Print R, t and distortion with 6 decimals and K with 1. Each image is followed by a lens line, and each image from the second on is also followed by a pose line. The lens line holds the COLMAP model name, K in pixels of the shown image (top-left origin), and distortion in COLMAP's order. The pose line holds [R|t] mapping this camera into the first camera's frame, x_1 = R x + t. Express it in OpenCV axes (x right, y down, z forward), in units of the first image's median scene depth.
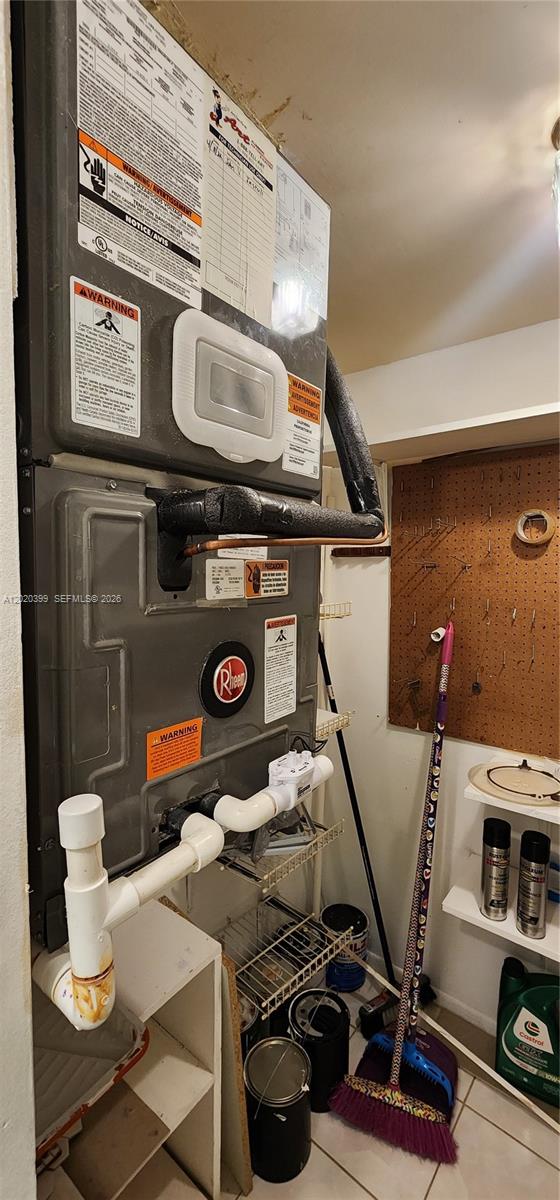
lens RADIAL K [[492.7, 0, 278.5], [0, 492.7, 605.4], [0, 0, 1]] dist [0.001214, 0.000158]
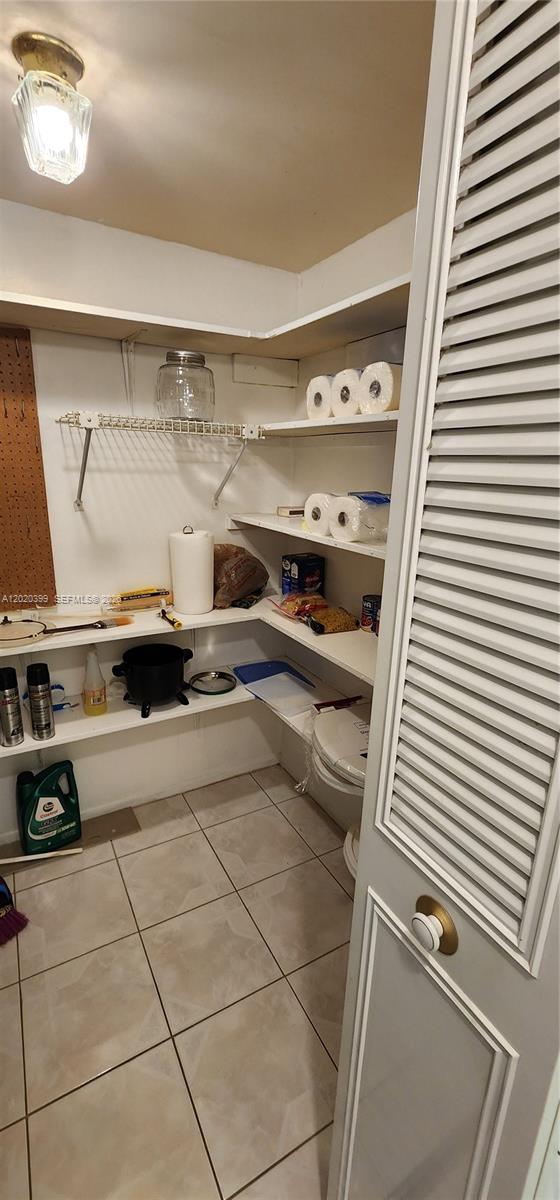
lens RADIAL K [[492.7, 0, 277.6], [0, 492.7, 599.0], [0, 0, 1]] dist [0.001214, 0.000158]
pose [[0.370356, -0.247052, 0.895434, -0.315259], [0.040461, 0.967358, 0.250161, 0.005311], [-0.928008, -0.056419, 0.368263, -0.034625]]
